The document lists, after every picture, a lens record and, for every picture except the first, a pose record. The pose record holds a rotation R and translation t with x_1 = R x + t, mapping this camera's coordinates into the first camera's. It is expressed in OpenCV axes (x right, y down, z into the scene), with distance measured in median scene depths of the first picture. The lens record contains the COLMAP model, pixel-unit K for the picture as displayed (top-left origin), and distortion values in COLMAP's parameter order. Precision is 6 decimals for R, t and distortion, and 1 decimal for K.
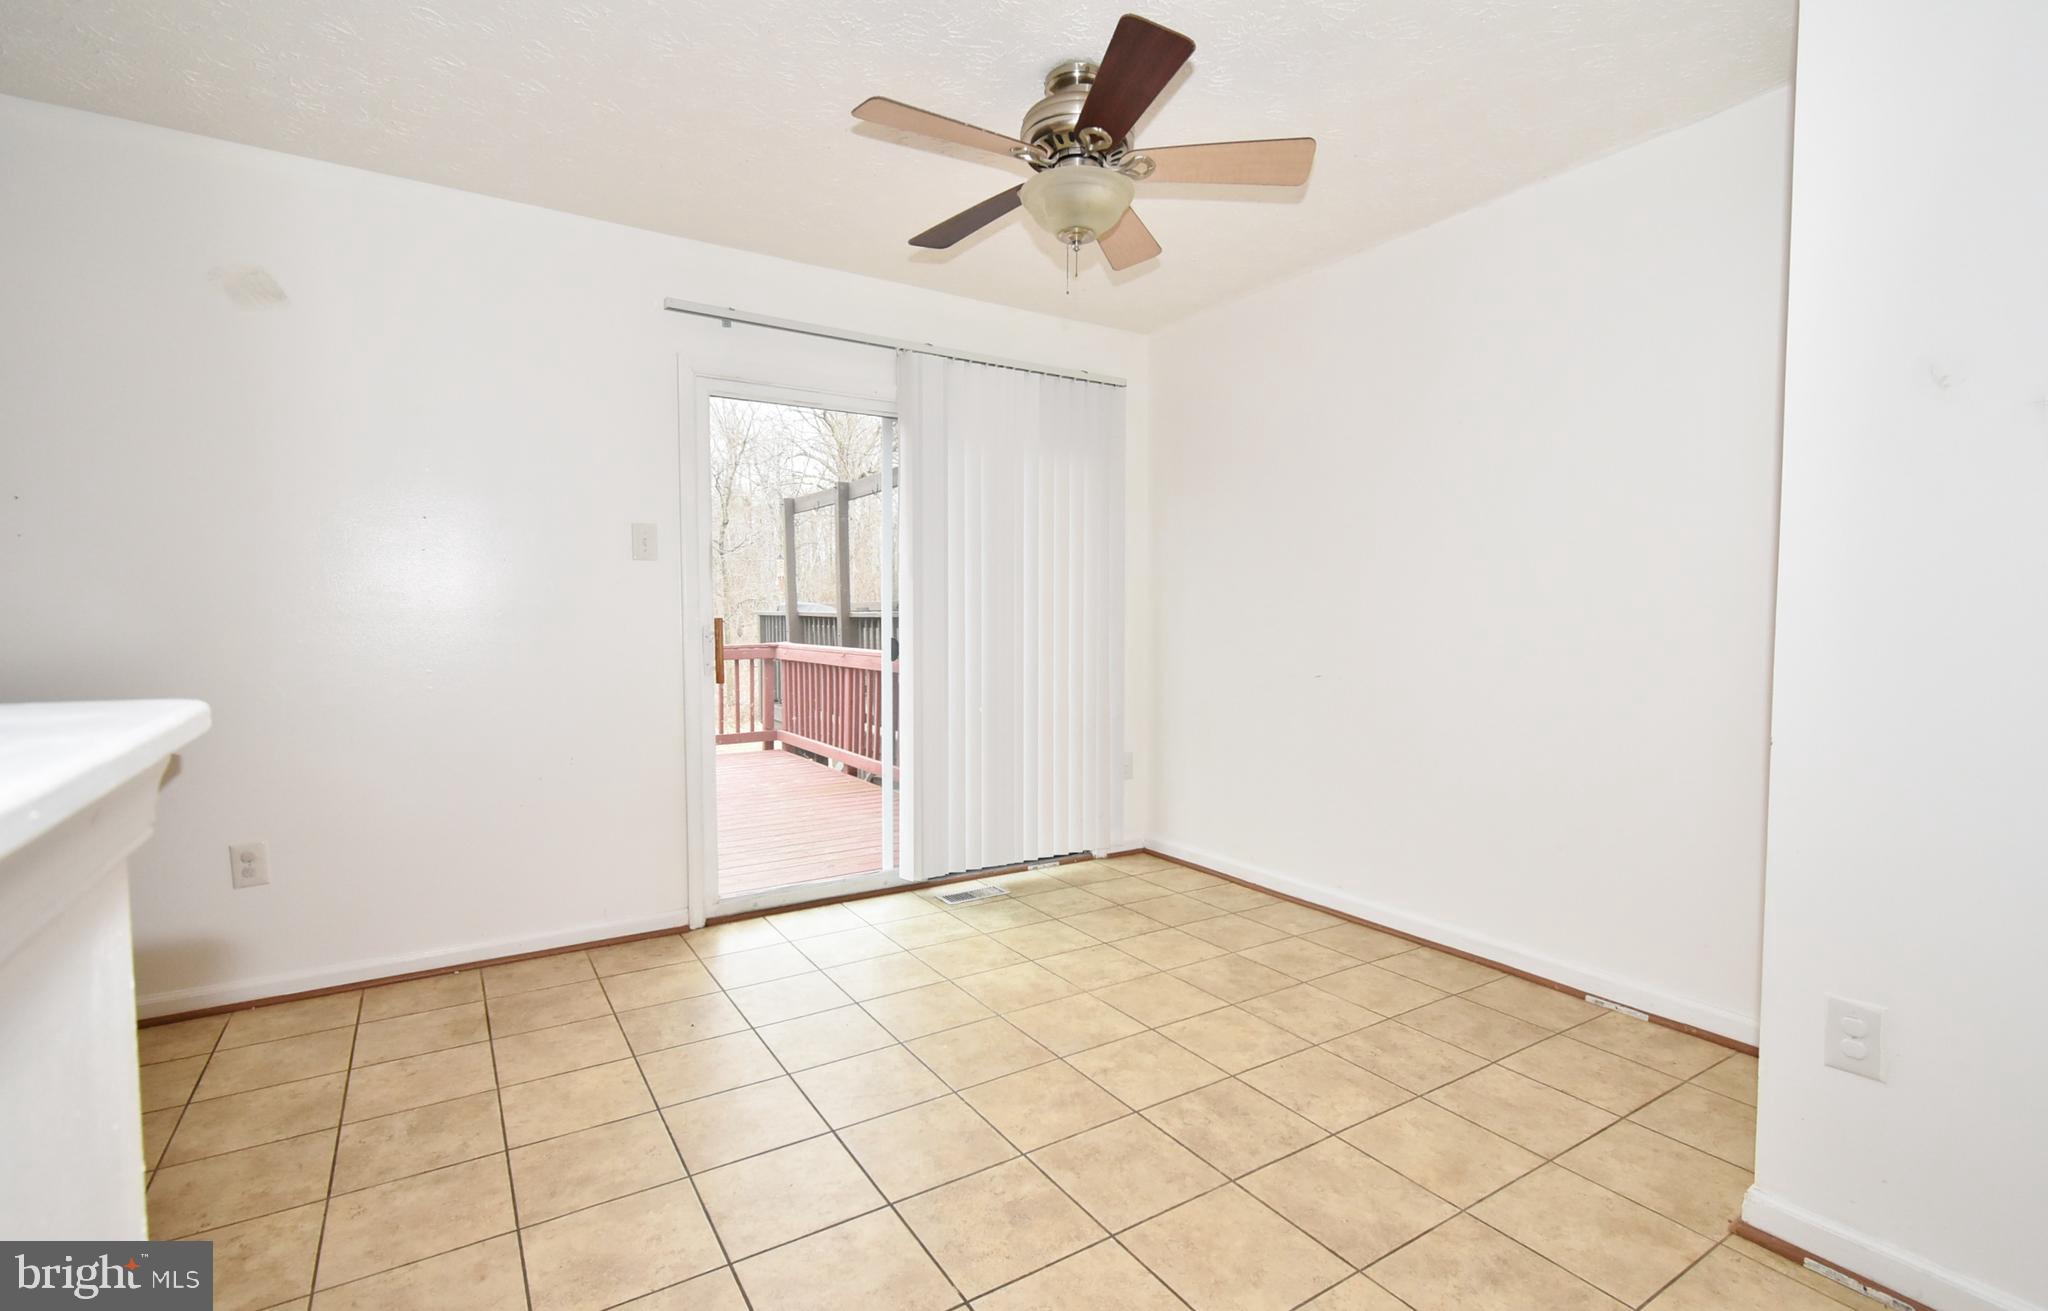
lens RADIAL K [[926.5, 0, 1024.0], [0, 926.5, 655.5], [0, 0, 1]] dist [0.001281, 0.000199]
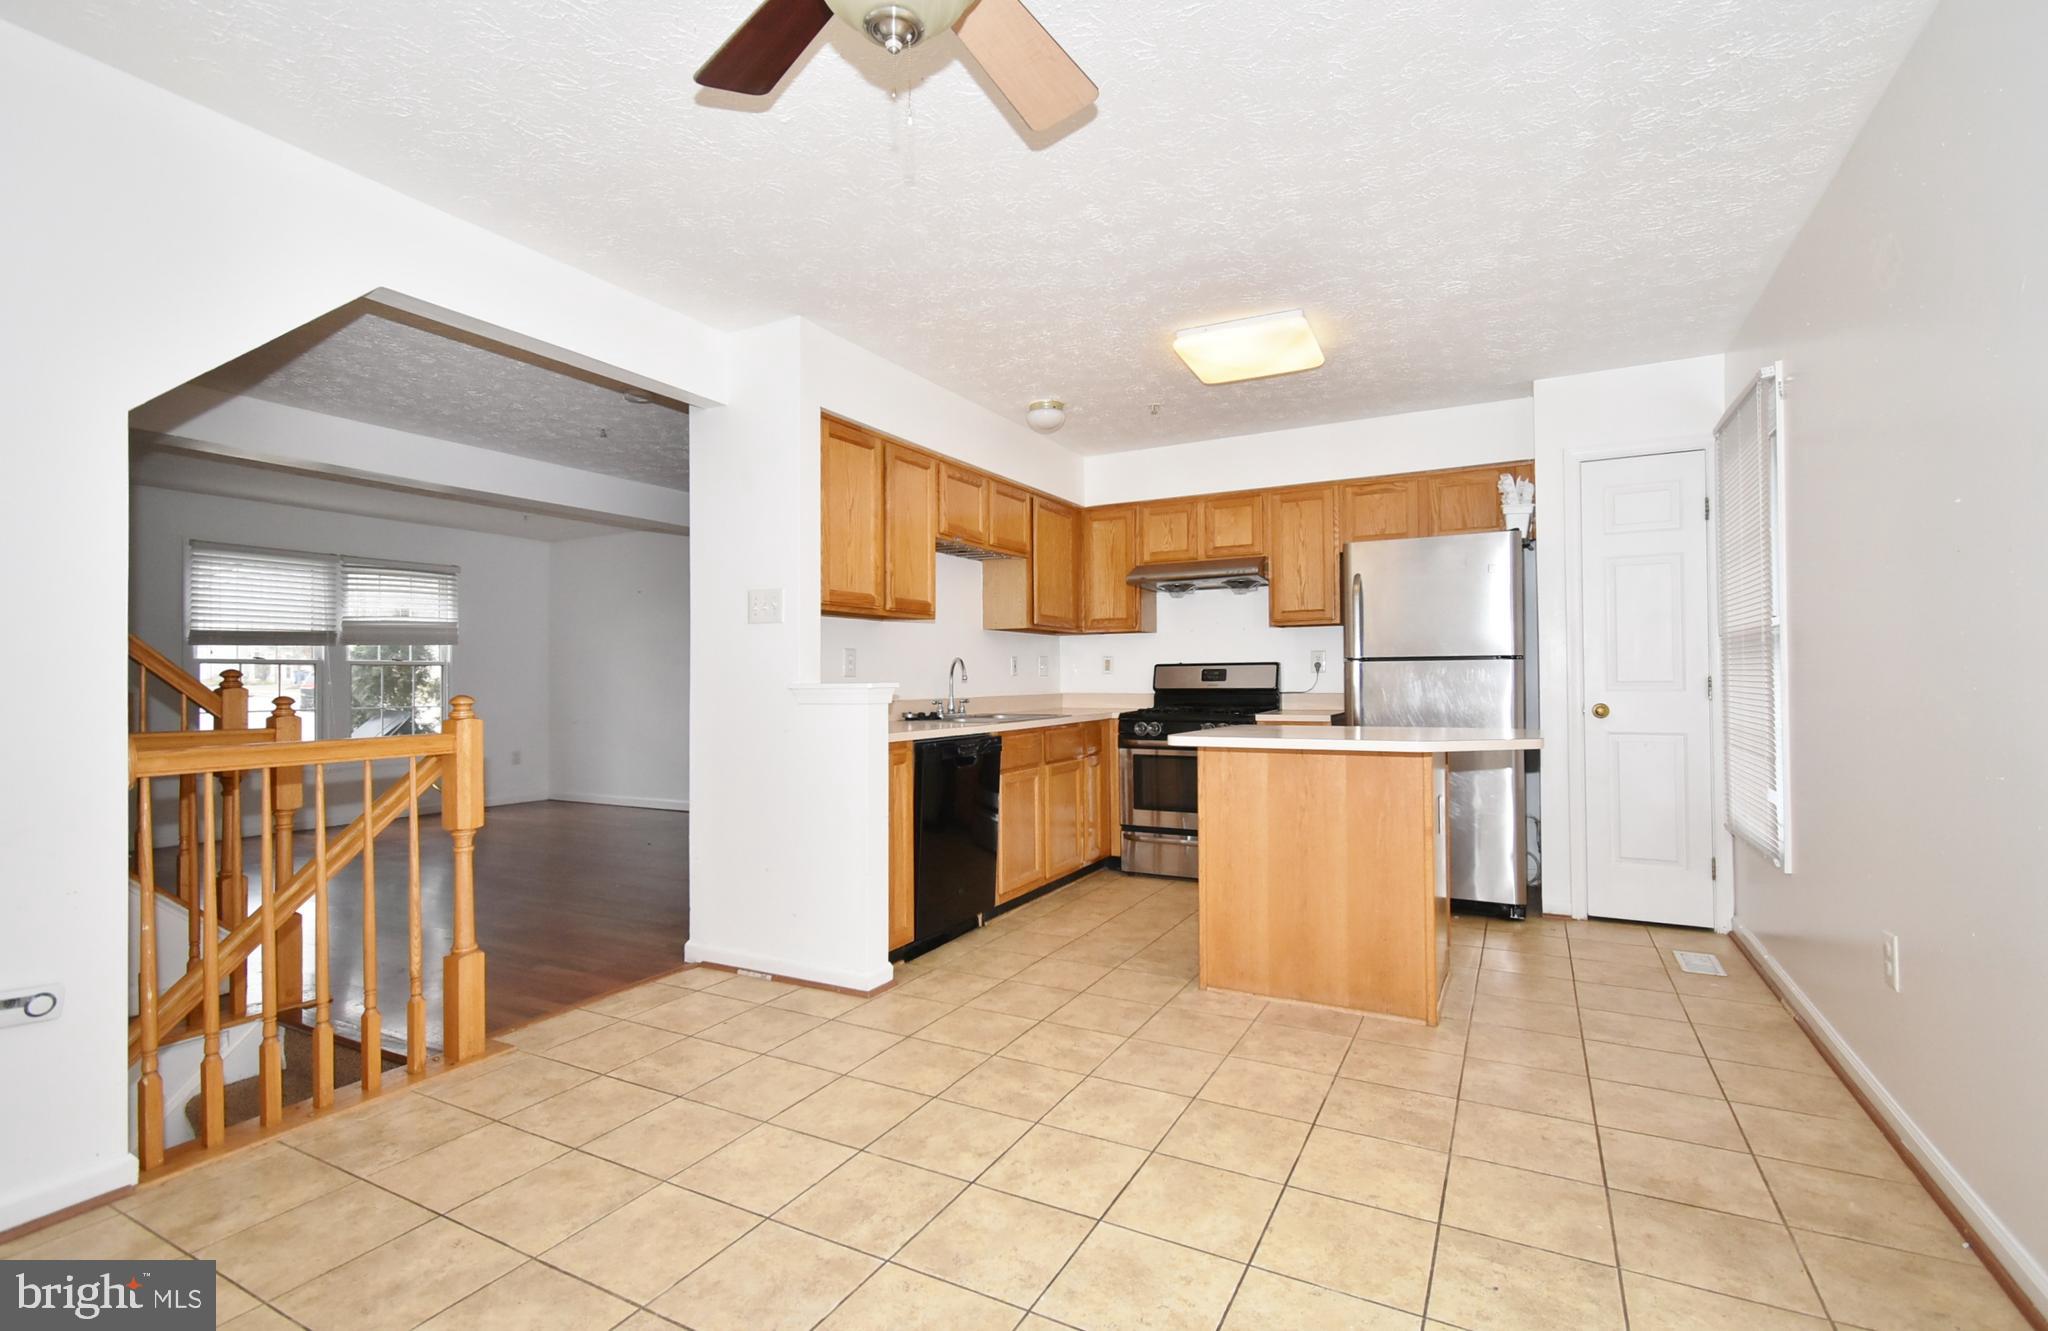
lens RADIAL K [[954.9, 0, 1024.0], [0, 954.9, 665.5], [0, 0, 1]] dist [0.004929, 0.000244]
pose [[-0.878436, 0.000859, -0.477859, 0.326673], [-0.013441, 0.999558, 0.026505, -0.061408], [0.477671, 0.029706, -0.878037, 1.871871]]
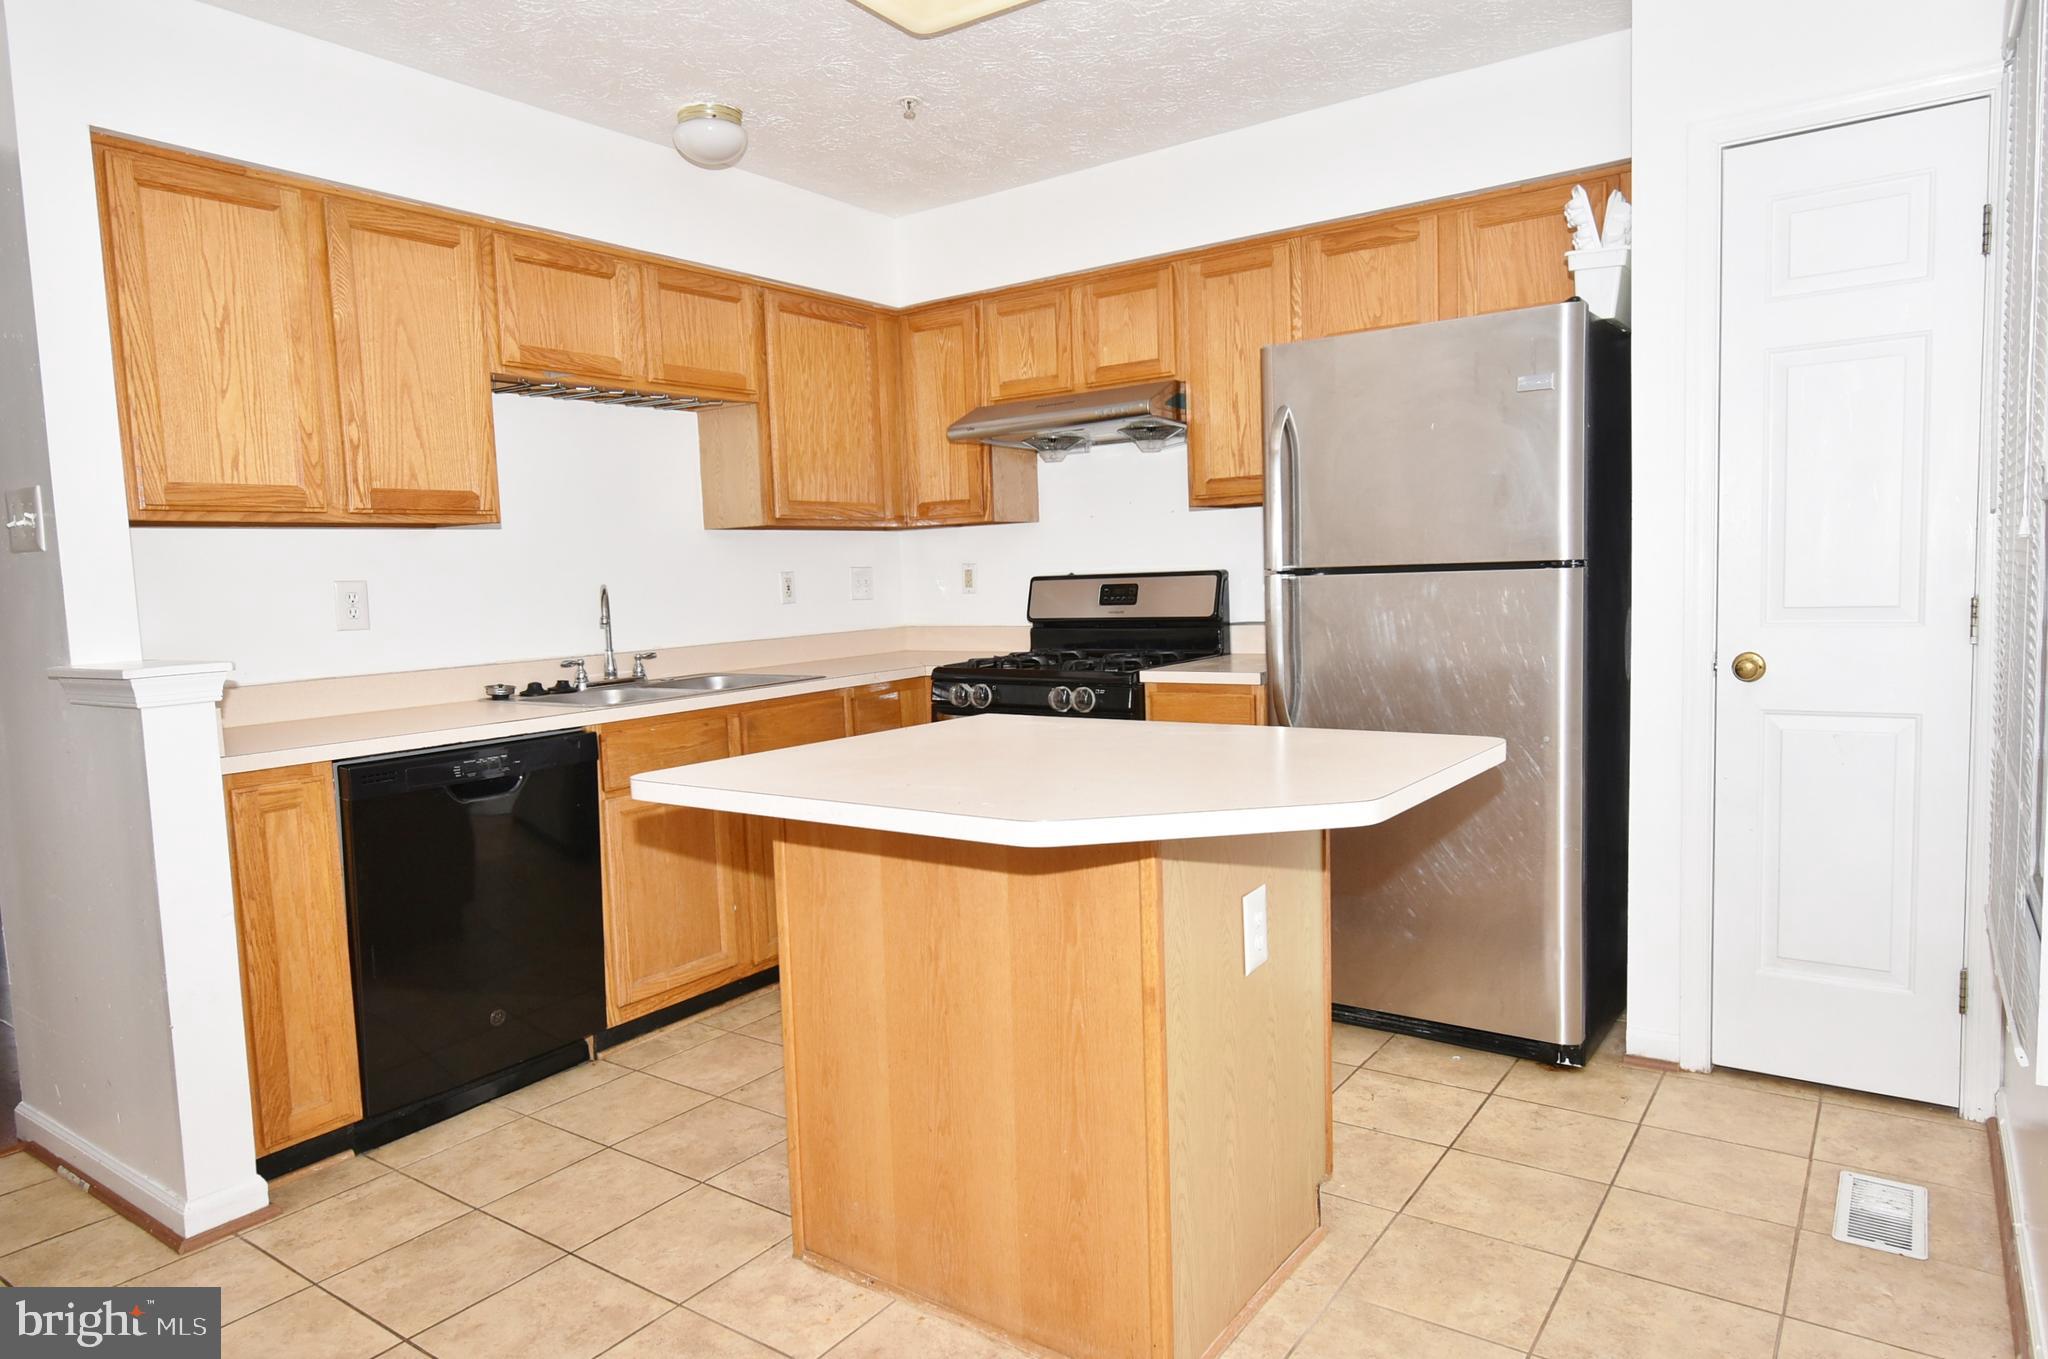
lens RADIAL K [[1275.8, 0, 1022.2], [0, 1275.8, 685.9], [0, 0, 1]] dist [0.000298, 0.000570]
pose [[-0.931036, 0.066987, -0.358726, -0.541570], [0.019820, 0.990839, 0.133586, -0.103751], [0.364388, 0.117263, -0.923835, 1.635055]]
